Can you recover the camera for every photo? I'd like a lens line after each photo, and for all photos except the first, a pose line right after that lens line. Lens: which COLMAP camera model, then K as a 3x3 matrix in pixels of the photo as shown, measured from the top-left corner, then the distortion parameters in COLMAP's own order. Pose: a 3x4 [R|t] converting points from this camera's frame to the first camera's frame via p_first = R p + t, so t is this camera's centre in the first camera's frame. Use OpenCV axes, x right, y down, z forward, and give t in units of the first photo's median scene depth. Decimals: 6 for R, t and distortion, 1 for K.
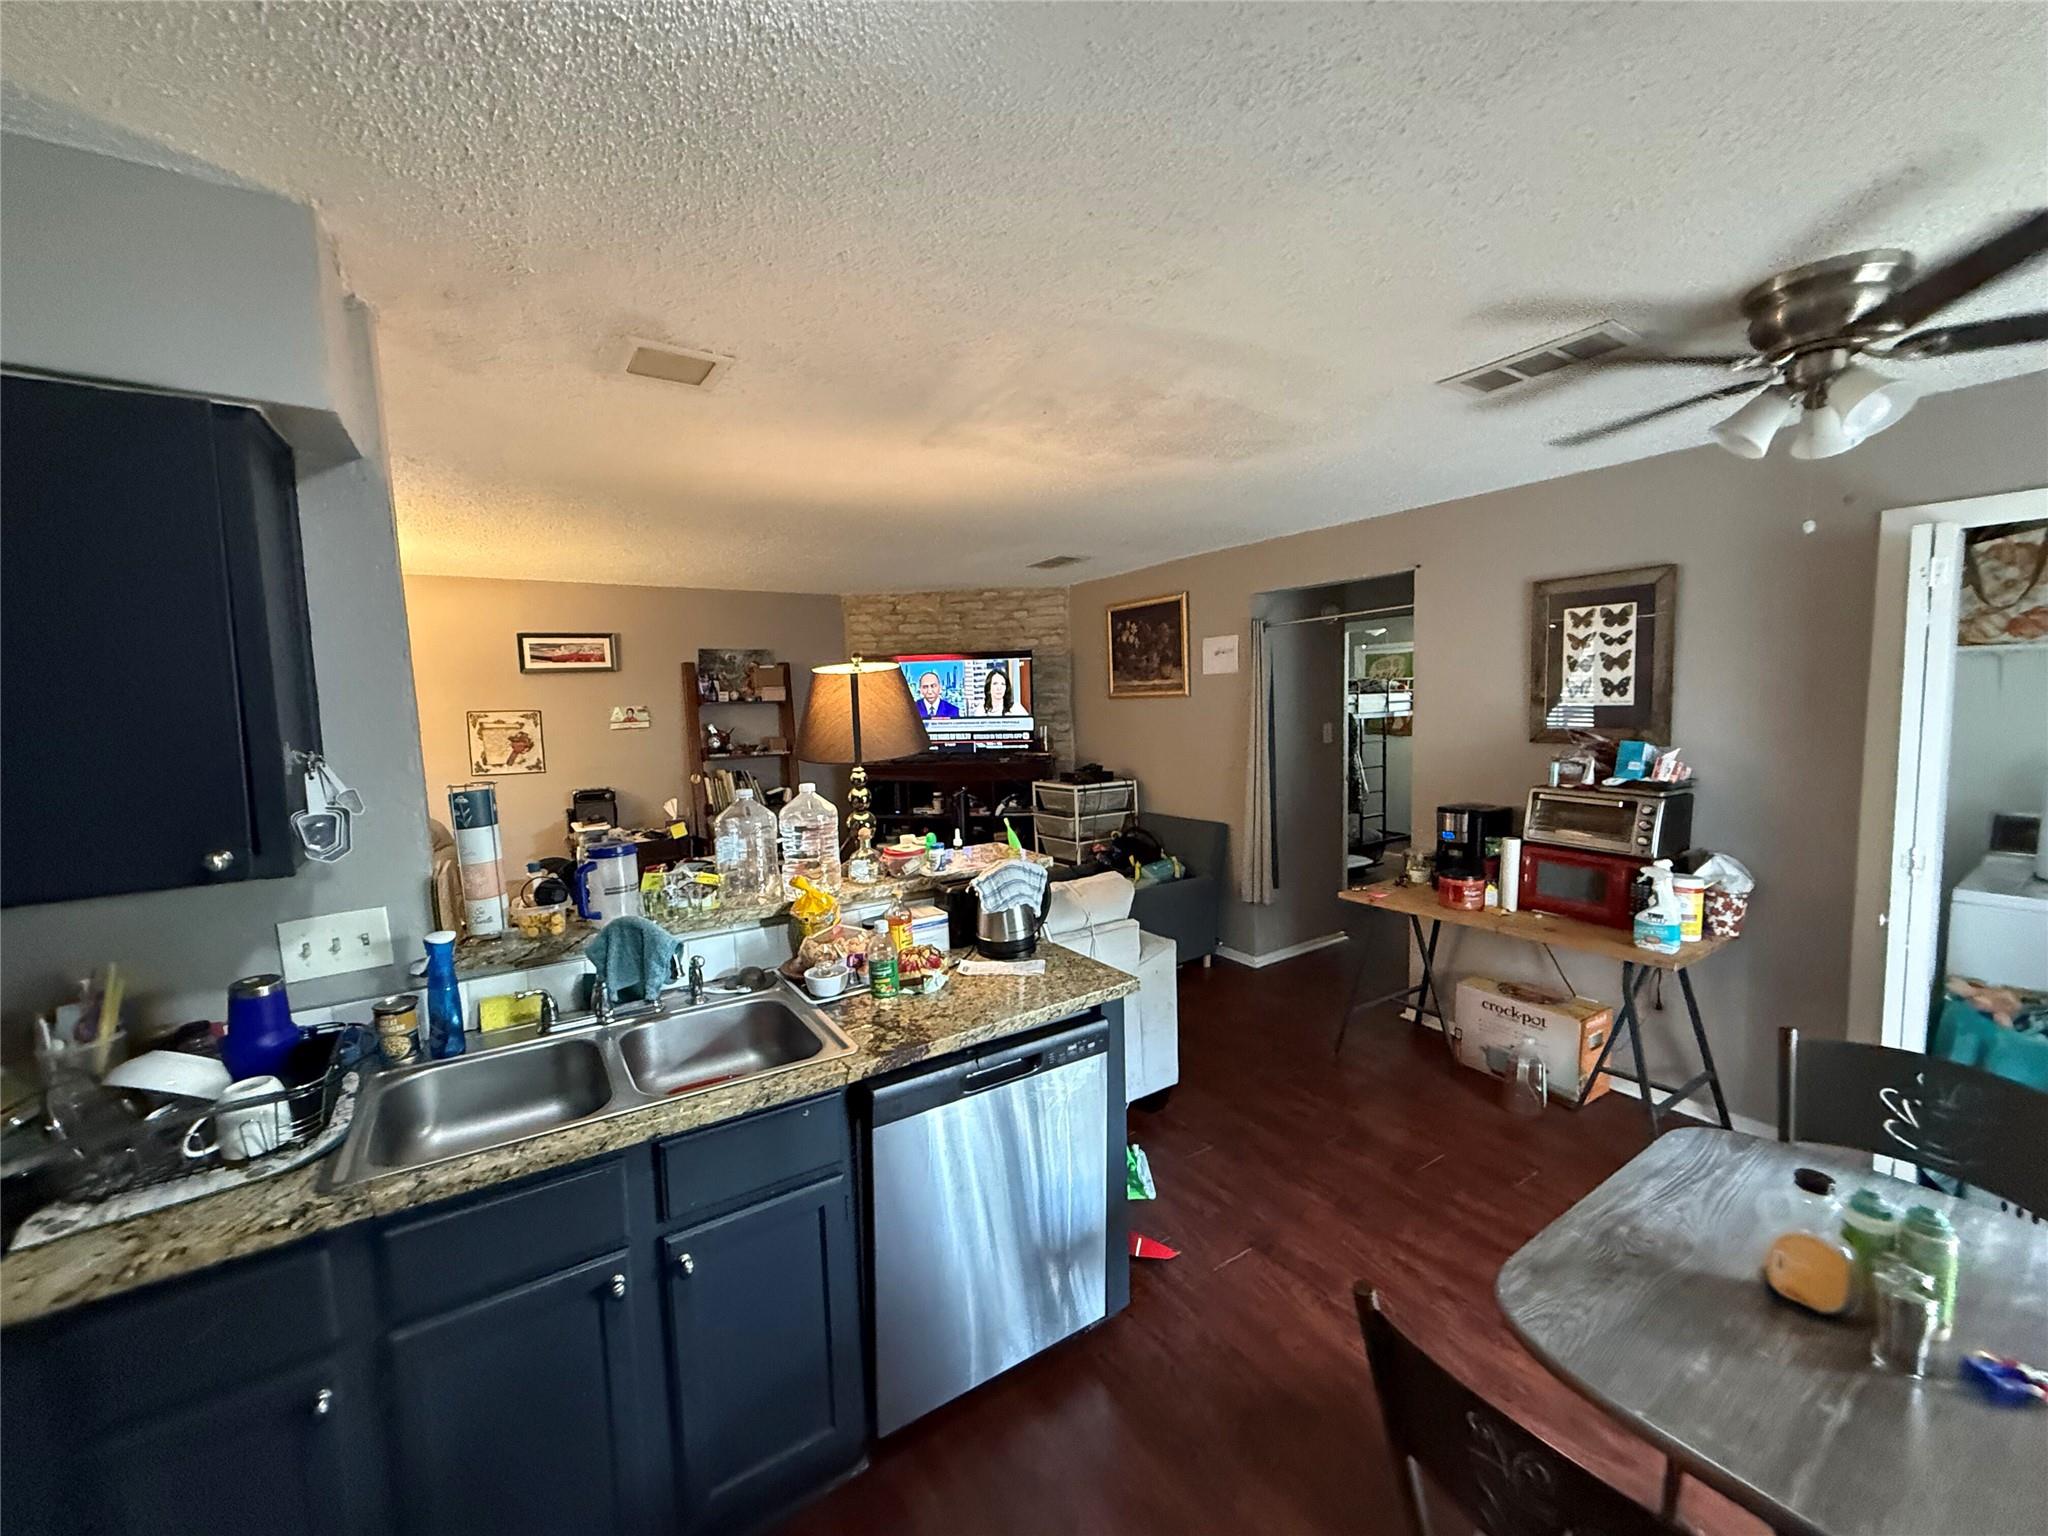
lens RADIAL K [[812.0, 0, 1020.8], [0, 812.0, 765.0], [0, 0, 1]] dist [-0.000635, -0.000572]
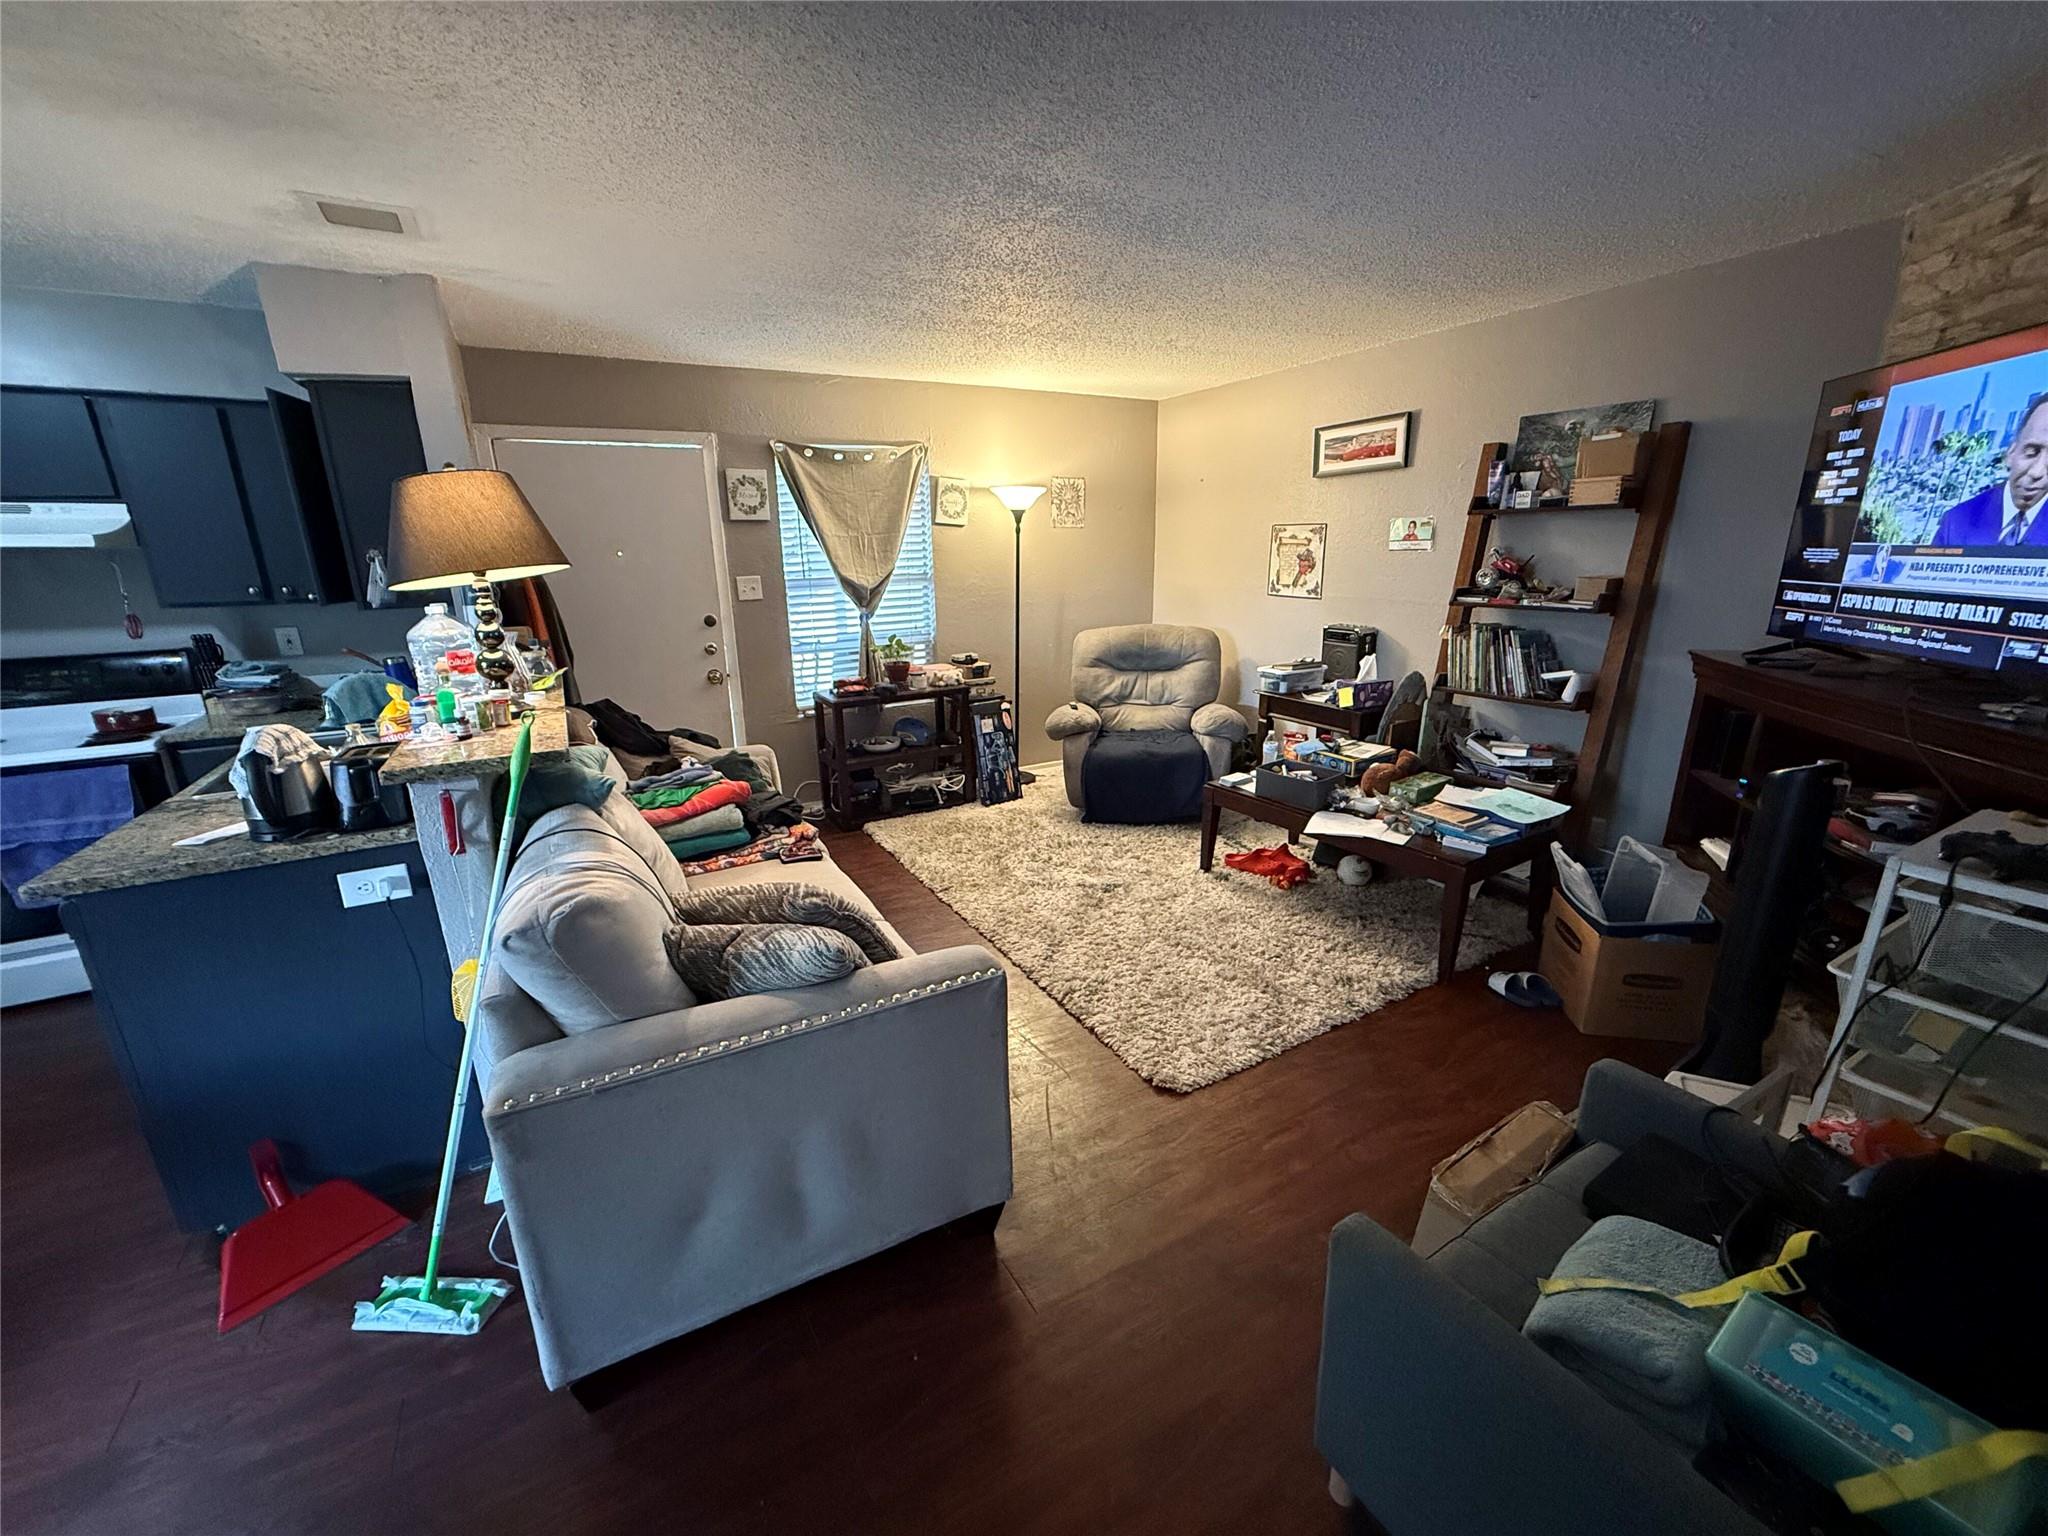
lens RADIAL K [[812.0, 0, 1021.3], [0, 812.0, 766.9], [0, 0, 1]] dist [-0.000635, -0.000572]
pose [[-0.063285, 0.289878, -0.954969, 0.300697], [-0.063742, 0.953759, 0.293735, -0.053758], [0.995958, 0.079461, -0.041881, 0.742523]]
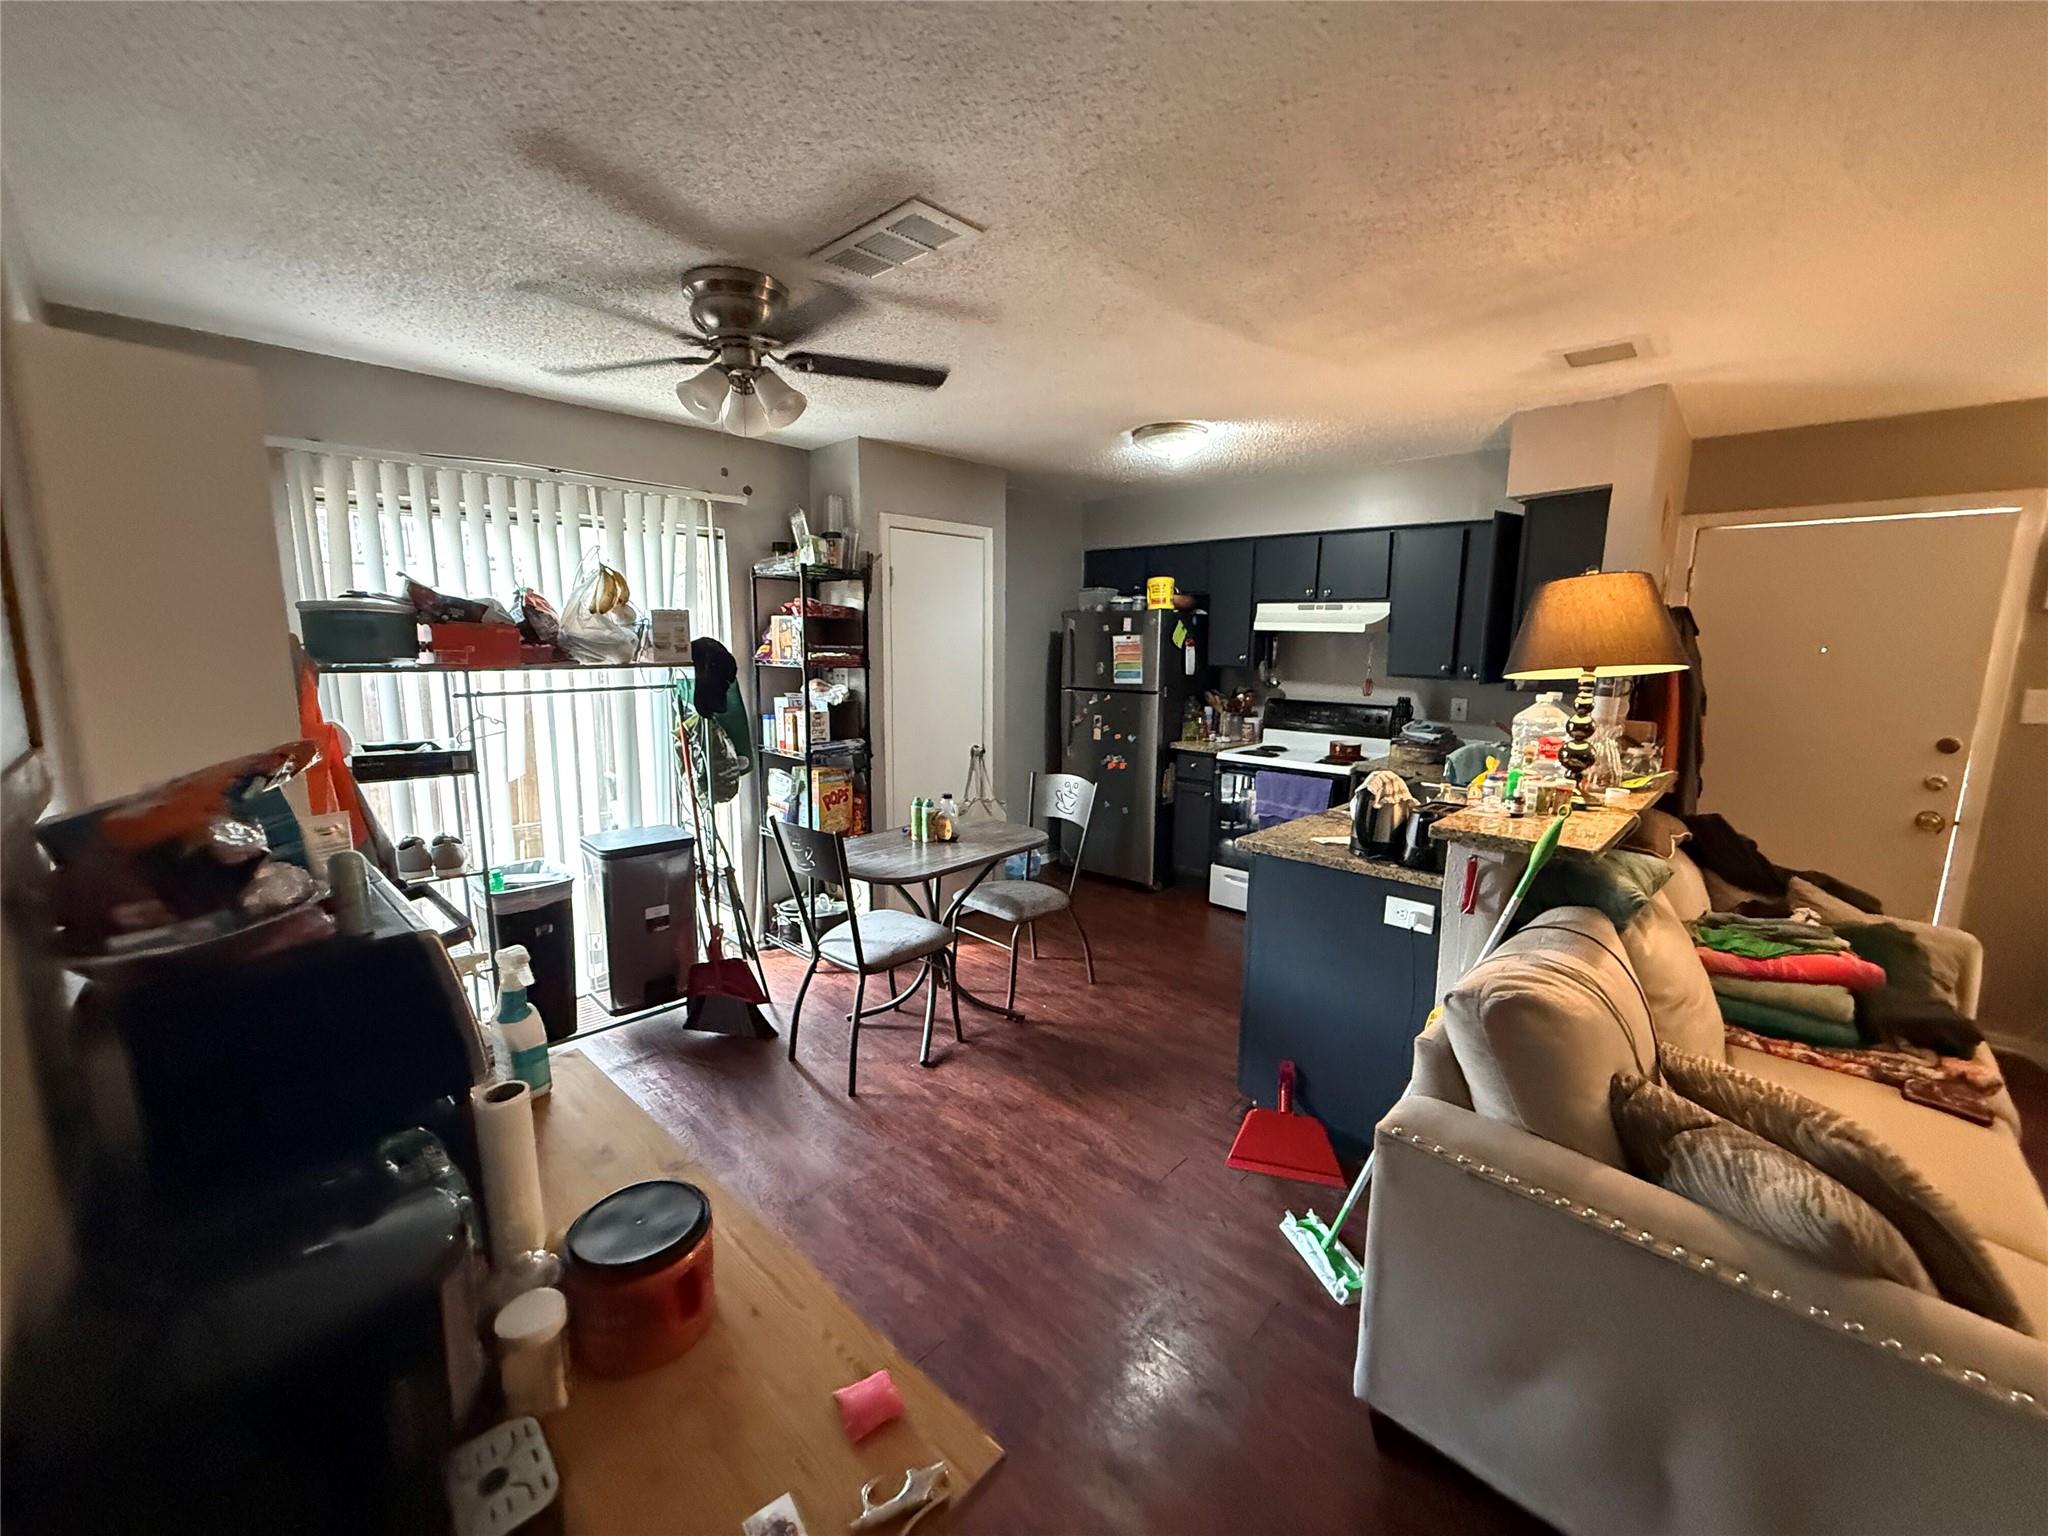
lens RADIAL K [[812.0, 0, 1020.5], [0, 812.0, 765.6], [0, 0, 1]] dist [-0.000635, -0.000572]
pose [[-0.973493, 0.054490, -0.222132, 0.286449], [-0.002398, 0.968722, 0.248138, -0.064511], [0.228705, 0.242093, -0.942913, 0.788985]]
